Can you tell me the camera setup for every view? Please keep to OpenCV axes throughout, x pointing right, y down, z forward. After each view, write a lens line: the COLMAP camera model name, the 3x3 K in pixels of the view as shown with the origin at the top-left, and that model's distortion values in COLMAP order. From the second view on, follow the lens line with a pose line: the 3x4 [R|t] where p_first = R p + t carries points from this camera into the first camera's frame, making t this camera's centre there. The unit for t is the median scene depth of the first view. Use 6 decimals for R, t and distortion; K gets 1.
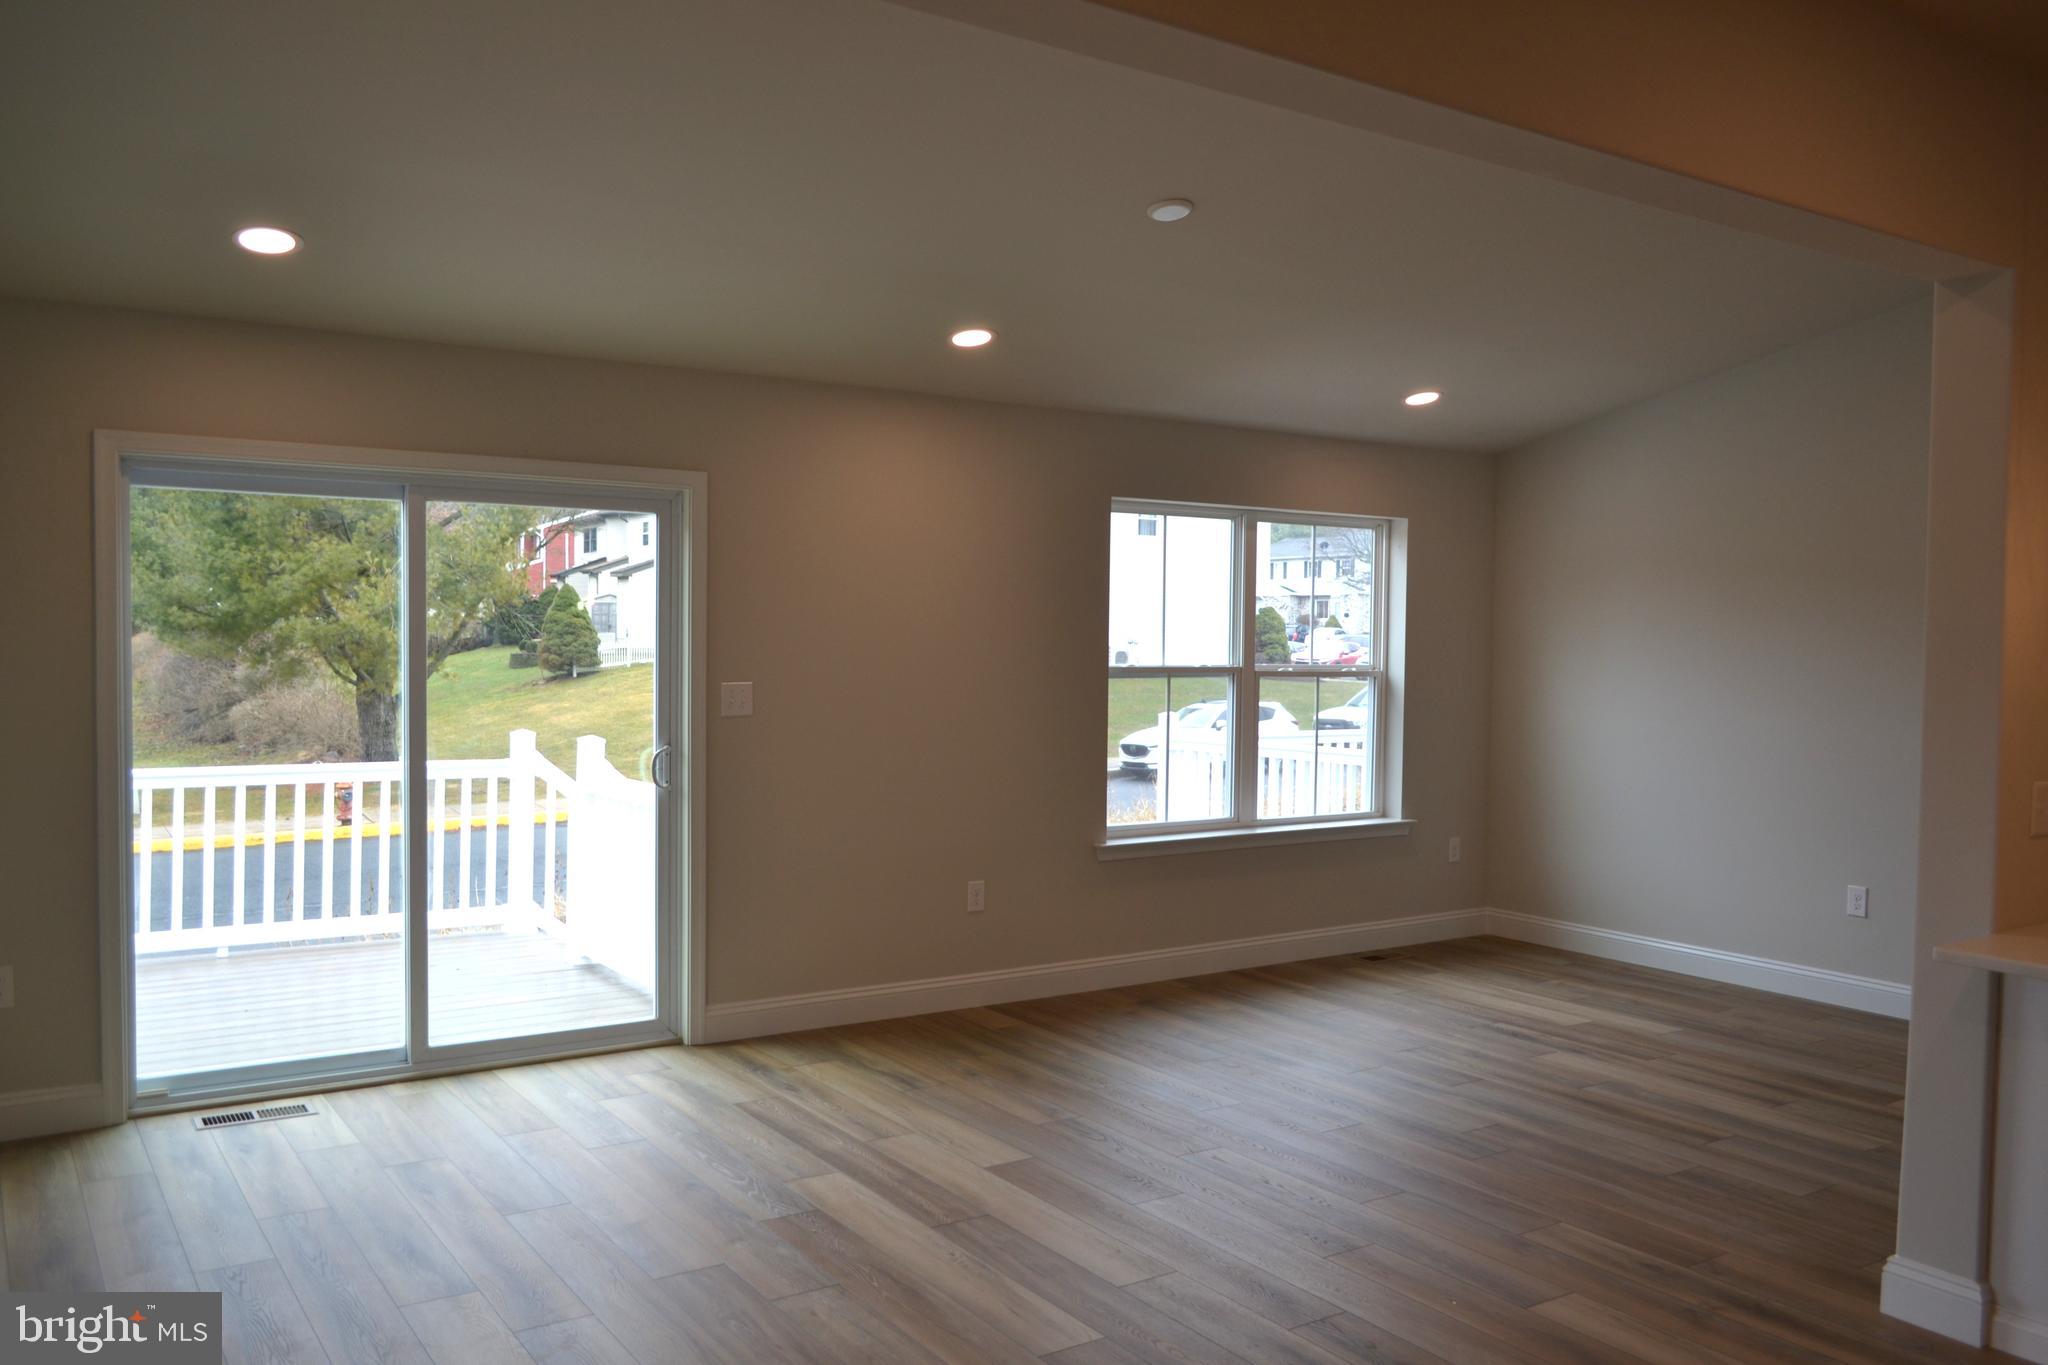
lens RADIAL K [[1605.9, 0, 1031.4], [0, 1605.9, 705.2], [0, 0, 1]] dist [-0.016451, 0.003994]
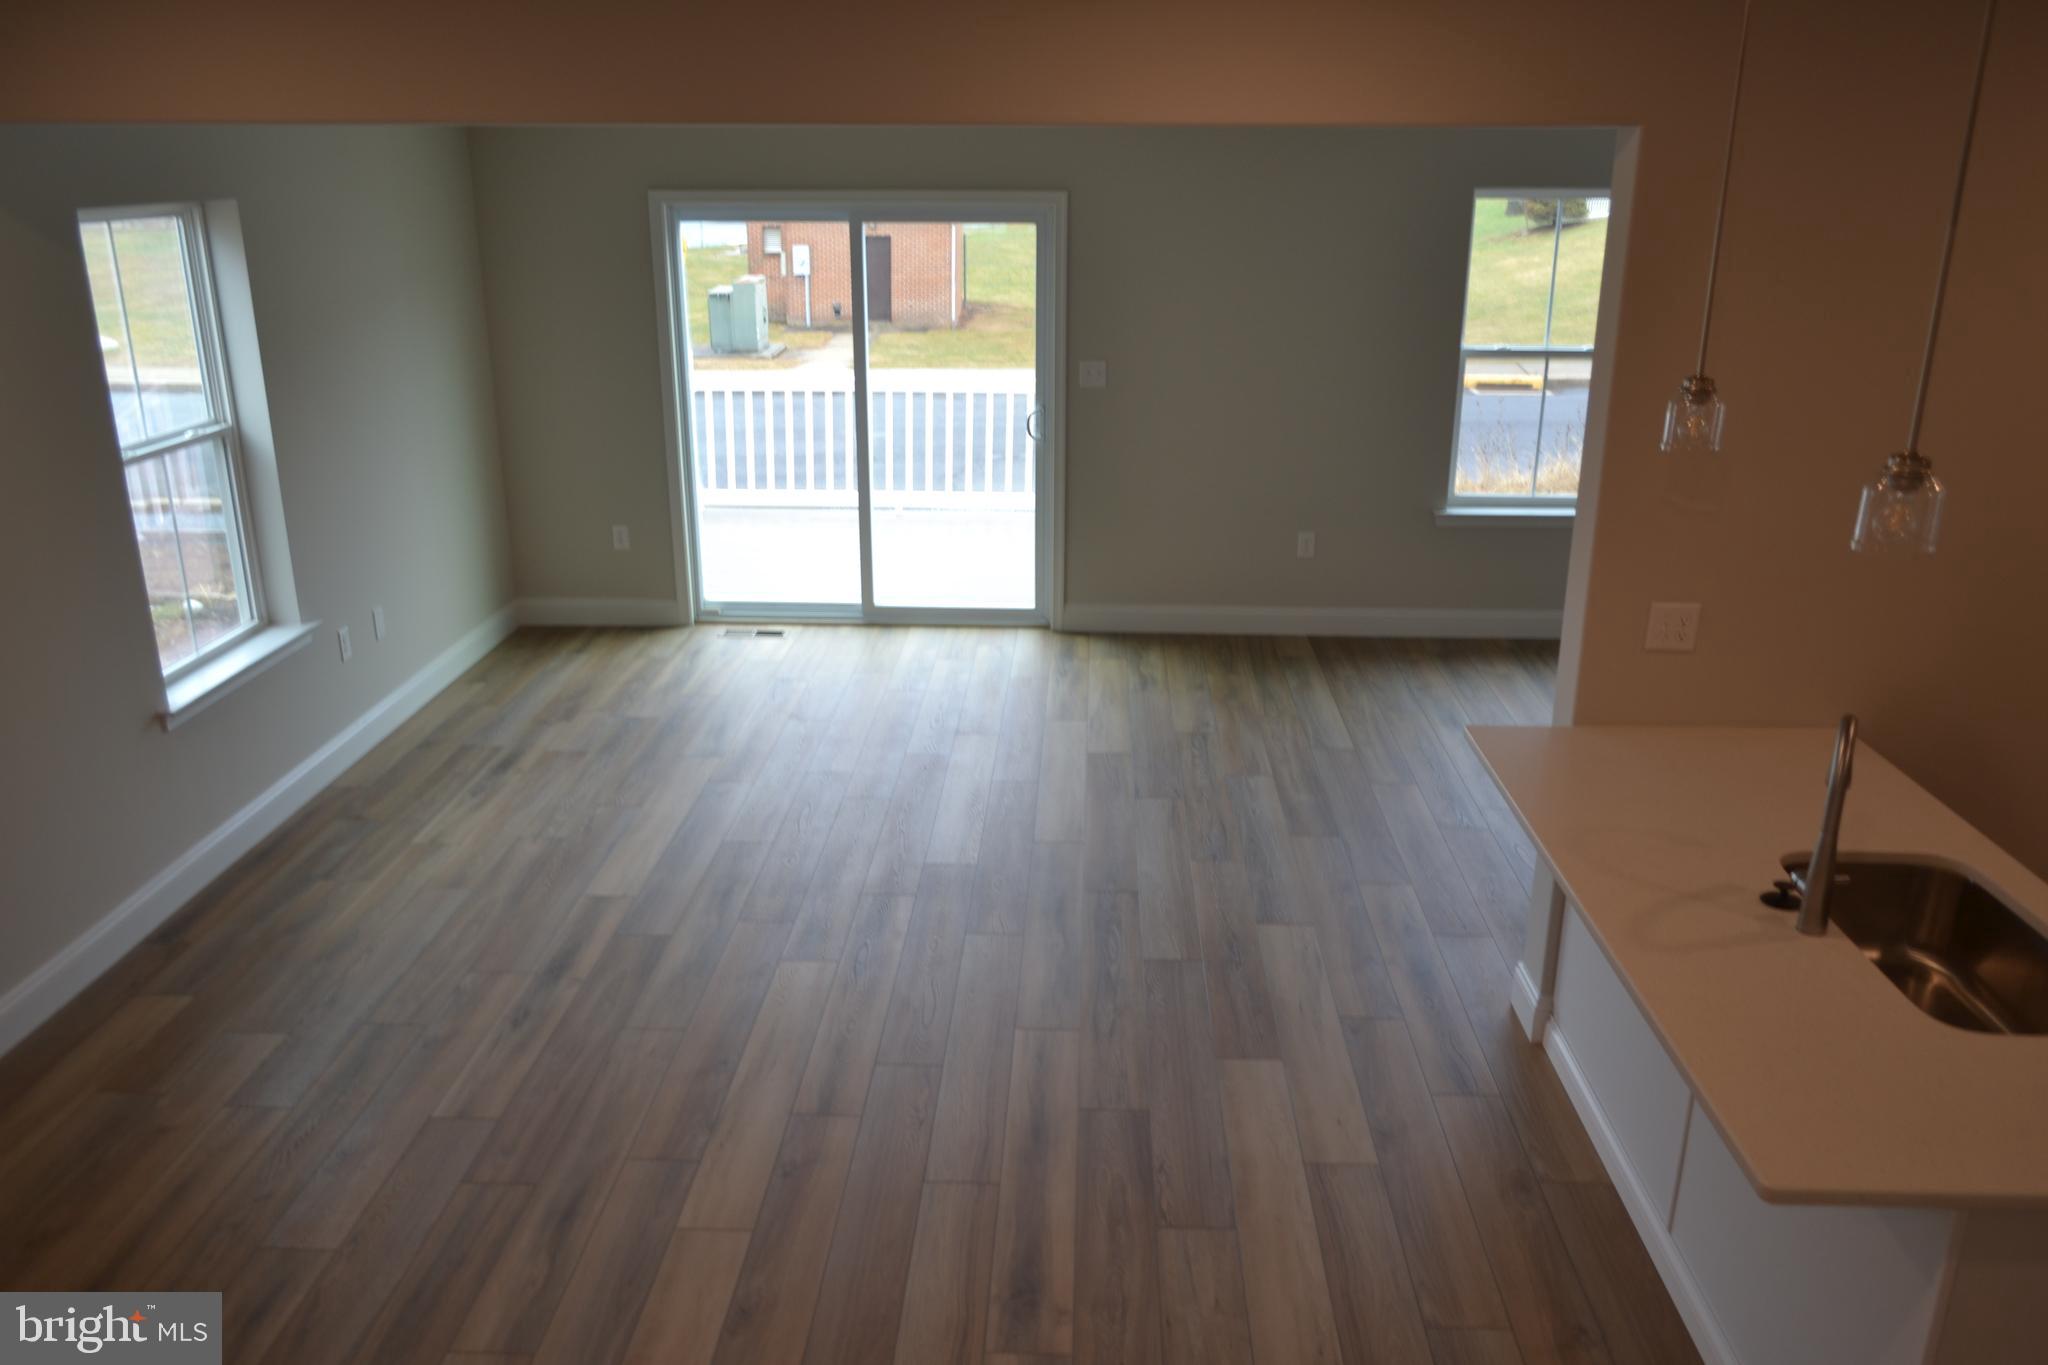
lens RADIAL K [[1605.9, 0, 1031.4], [0, 1605.9, 705.2], [0, 0, 1]] dist [-0.016451, 0.003994]
pose [[0.806876, 0.182827, -0.561717, 0.579974], [-0.018168, 0.958131, 0.285755, -0.122781], [0.590442, -0.220363, 0.776414, -0.086951]]
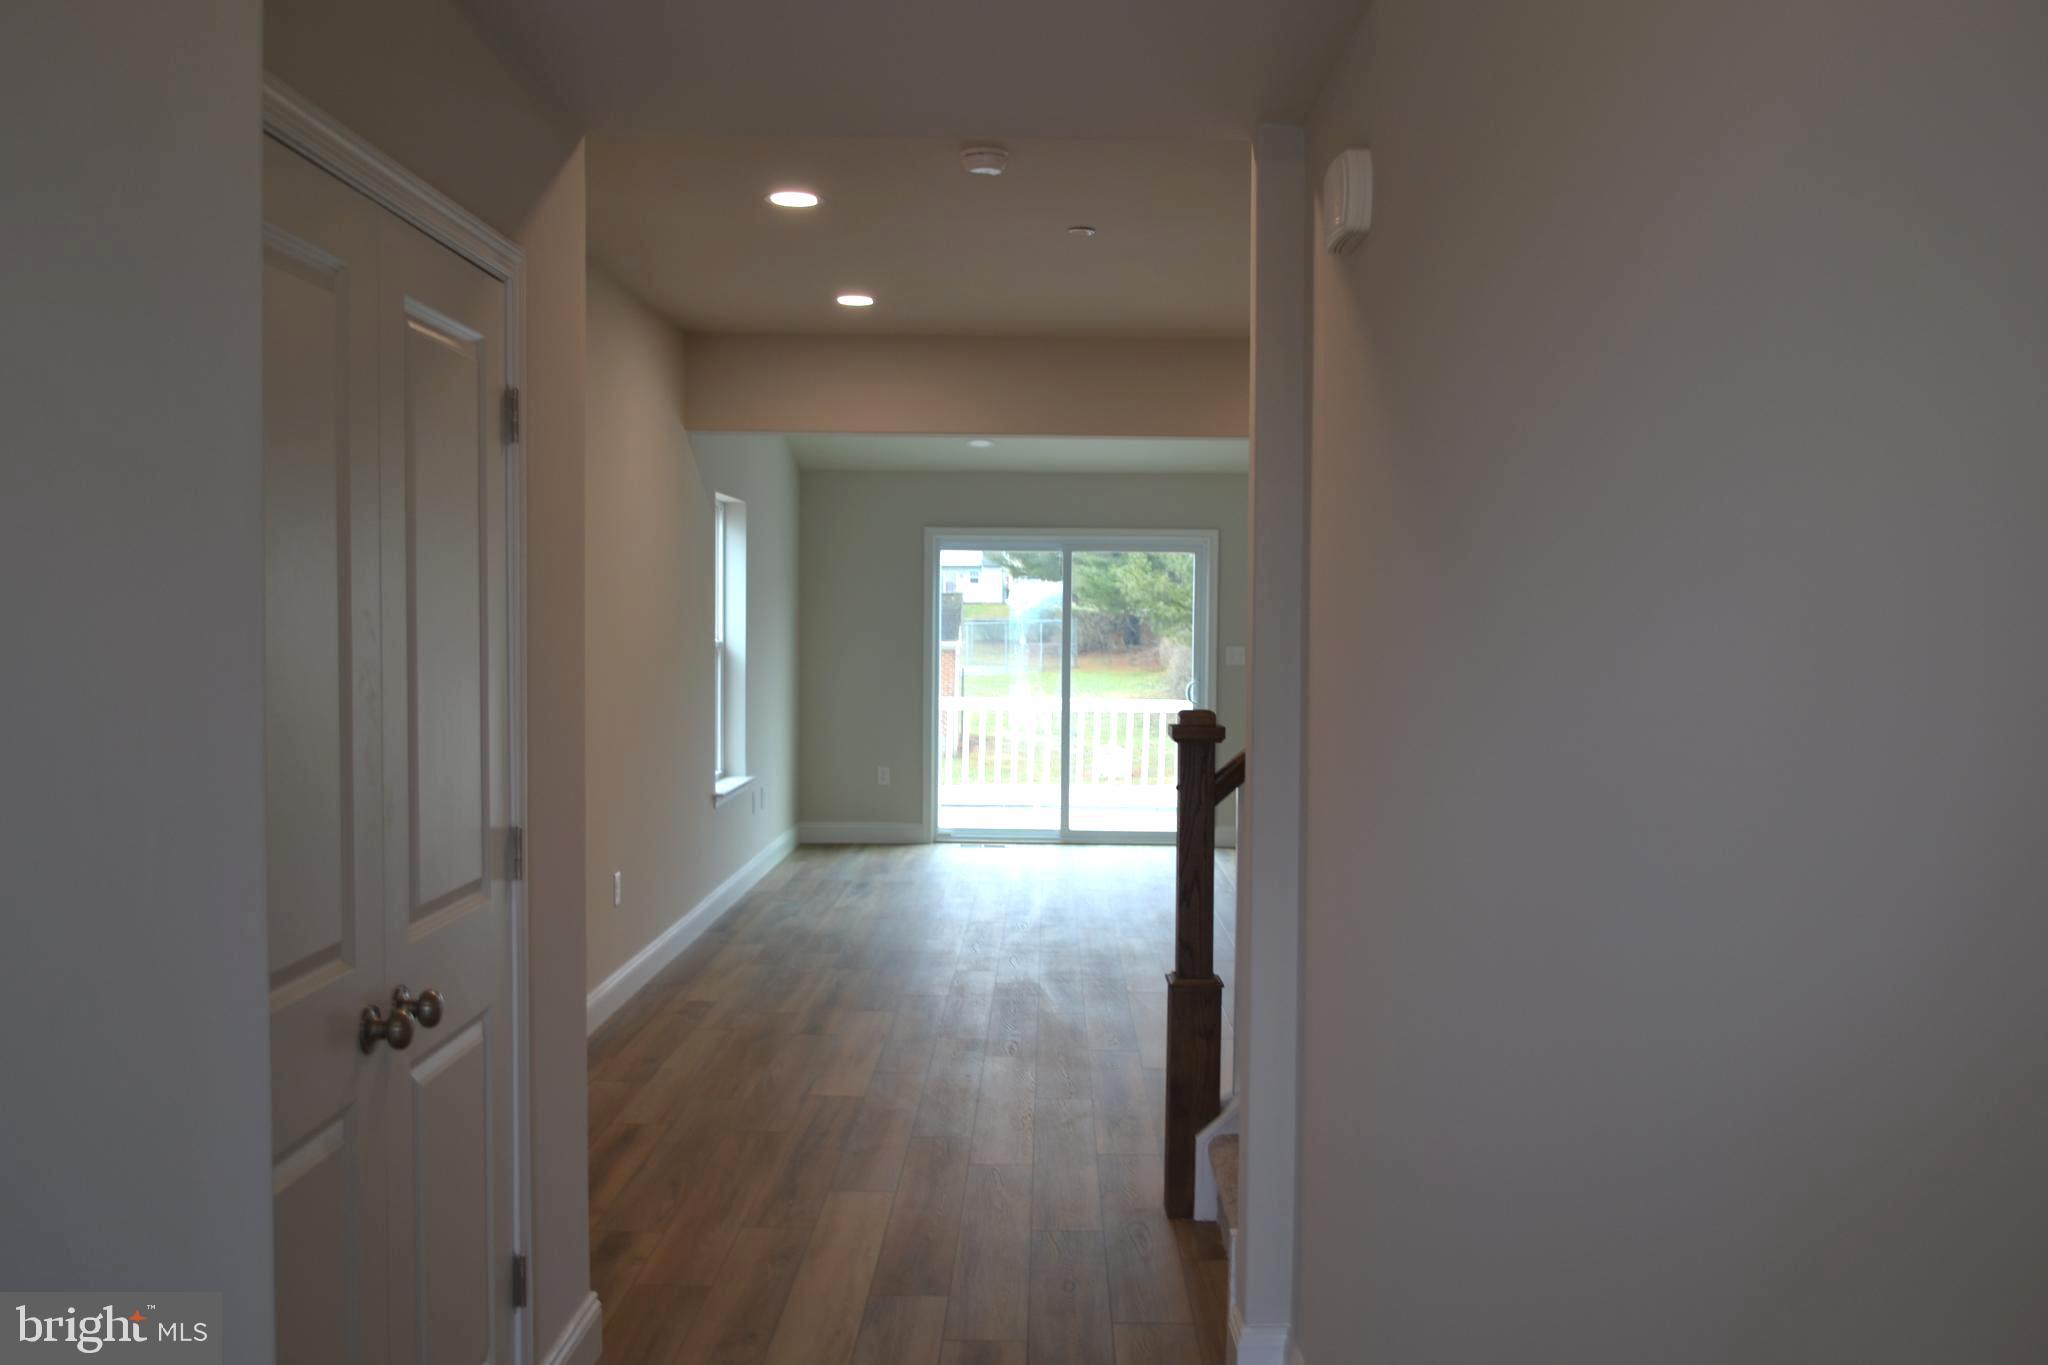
lens RADIAL K [[1784.6, 0, 1060.7], [0, 1784.6, 690.5], [0, 0, 1]] dist [-0.005874, -0.001286]
pose [[0.825713, 0.019289, -0.563761, 0.823329], [-0.022273, 0.999751, 0.001583, 0.038830], [0.563651, 0.011250, 0.825936, -0.793932]]
